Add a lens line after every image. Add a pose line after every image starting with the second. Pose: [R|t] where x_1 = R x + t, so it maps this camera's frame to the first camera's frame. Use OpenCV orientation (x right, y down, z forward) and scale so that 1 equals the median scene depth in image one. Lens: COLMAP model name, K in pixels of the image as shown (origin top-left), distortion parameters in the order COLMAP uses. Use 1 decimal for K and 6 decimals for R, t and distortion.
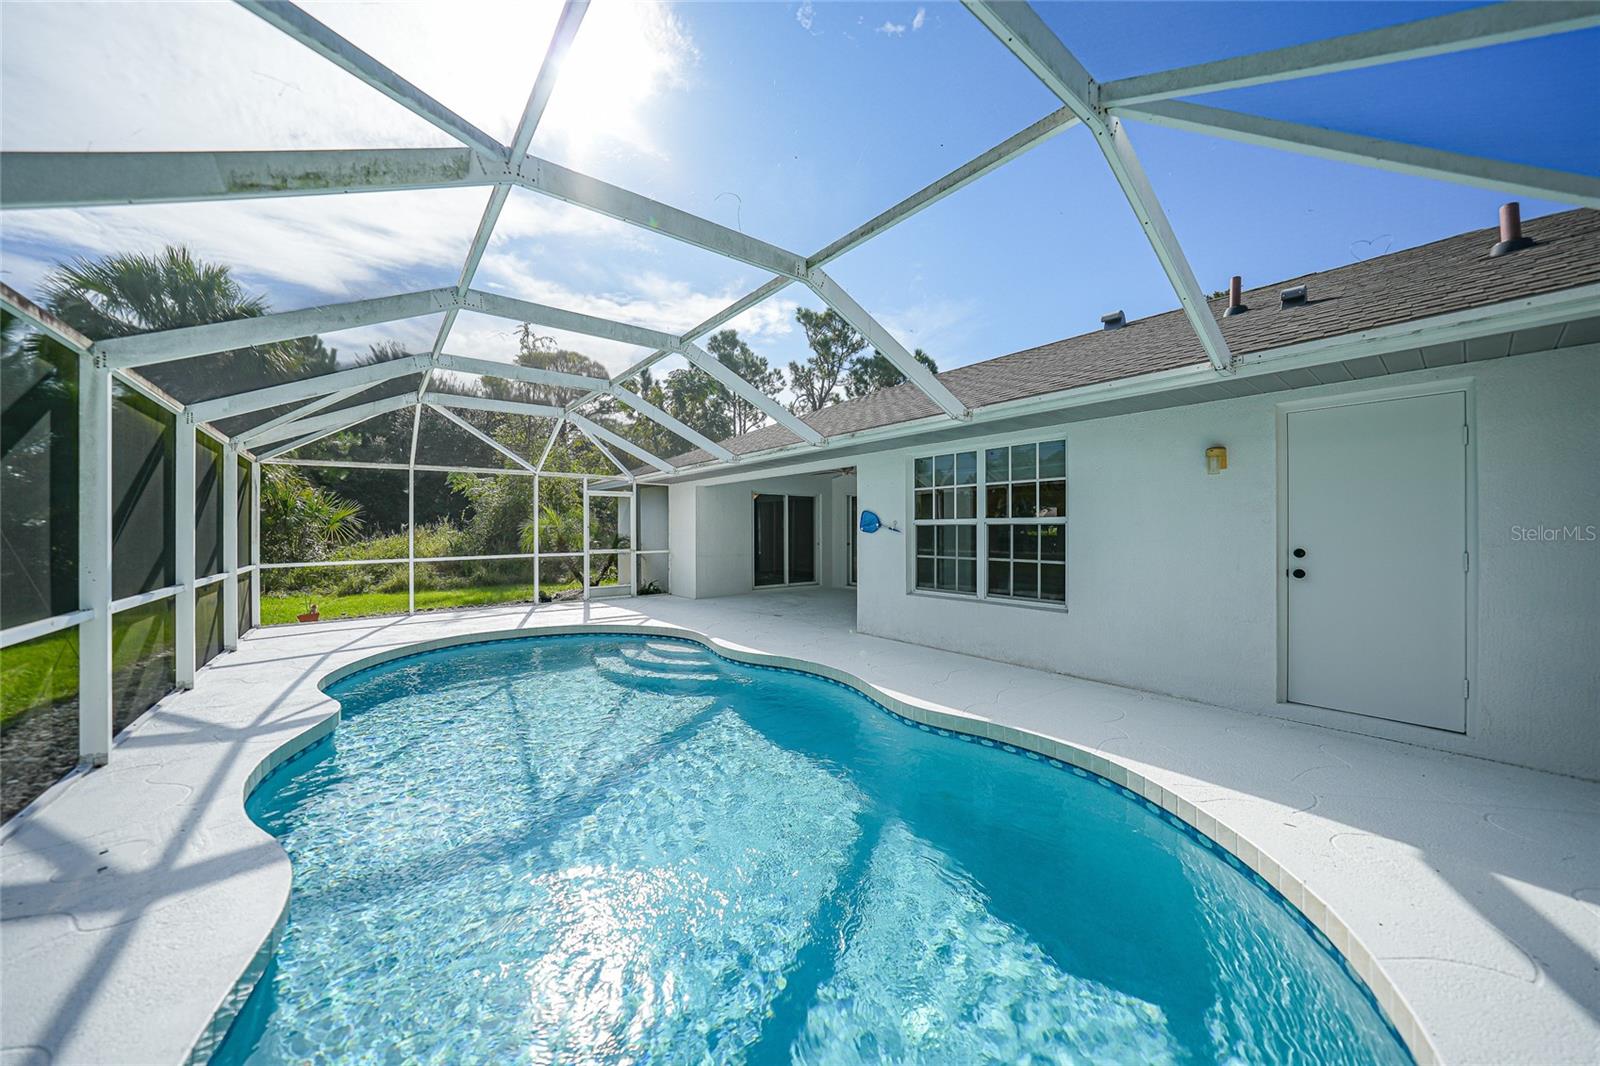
lens RADIAL K [[558.8, 0, 800.4], [0, 558.8, 530.4], [0, 0, 1]] dist [-0.022373, 0.005377]
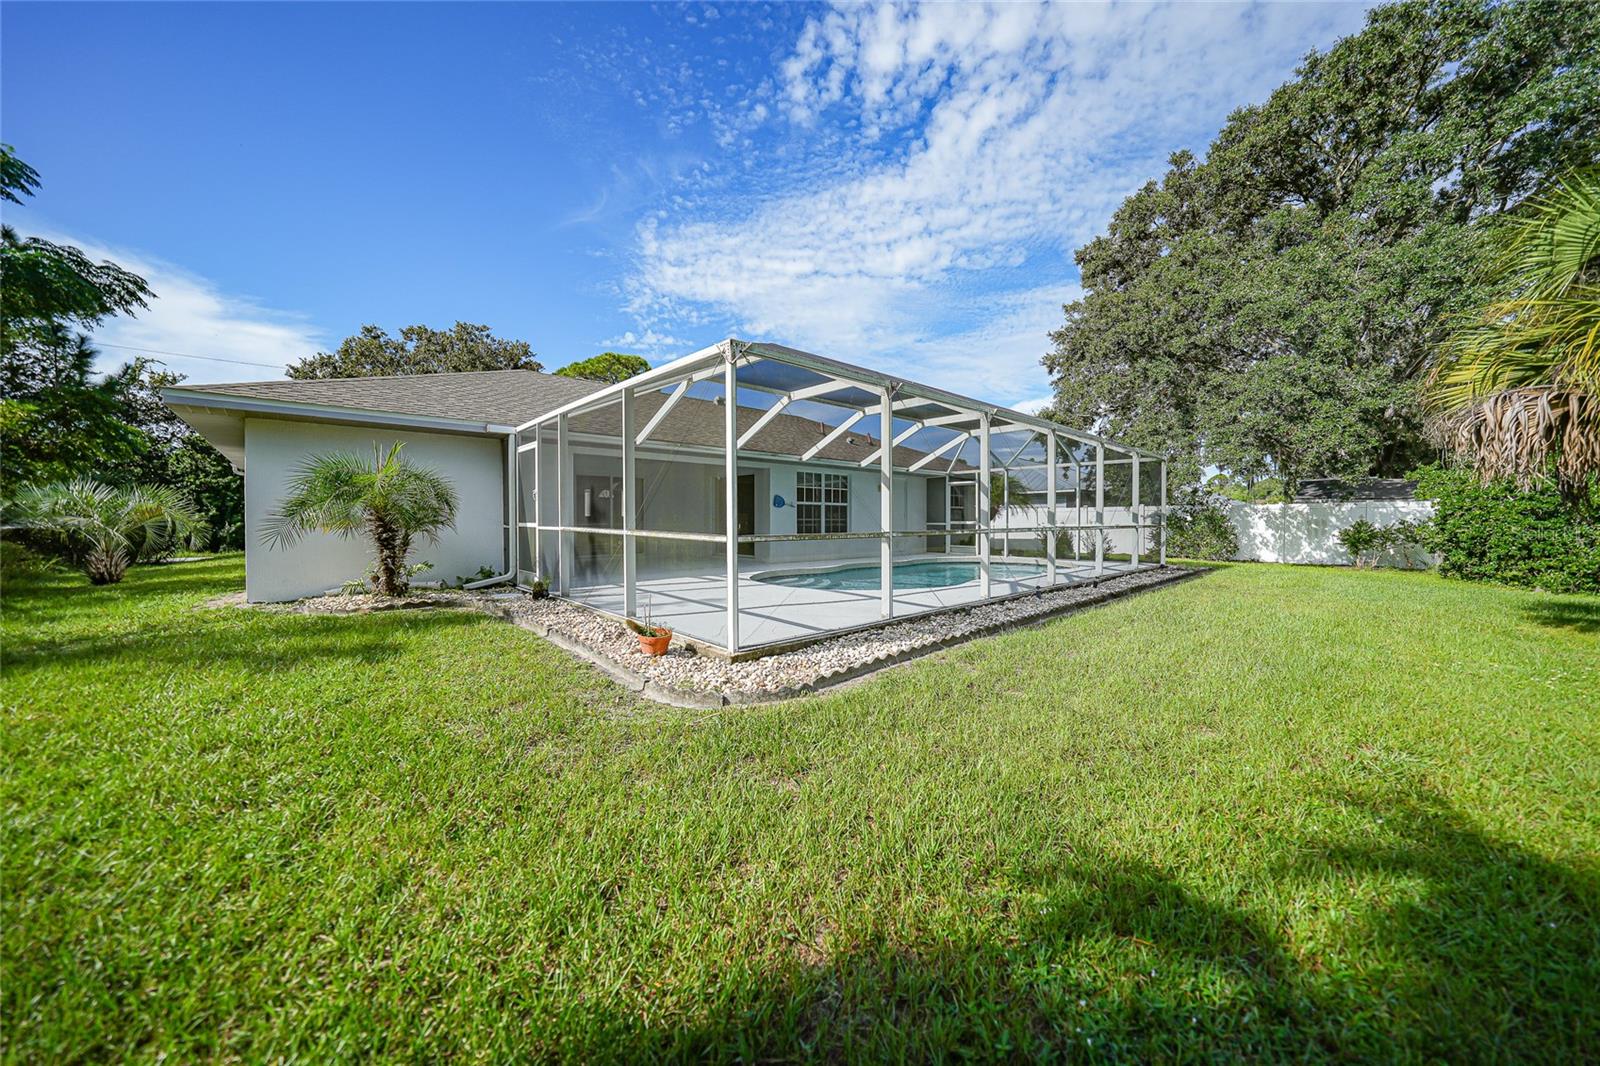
lens RADIAL K [[558.8, 0, 802.7], [0, 558.8, 528.8], [0, 0, 1]] dist [-0.022373, 0.005377]
pose [[-0.072089, -0.012943, 0.997314, -1.720276], [0.000196, 0.999916, 0.012991, 0.050856], [-0.997398, 0.001132, -0.072081, 1.061641]]
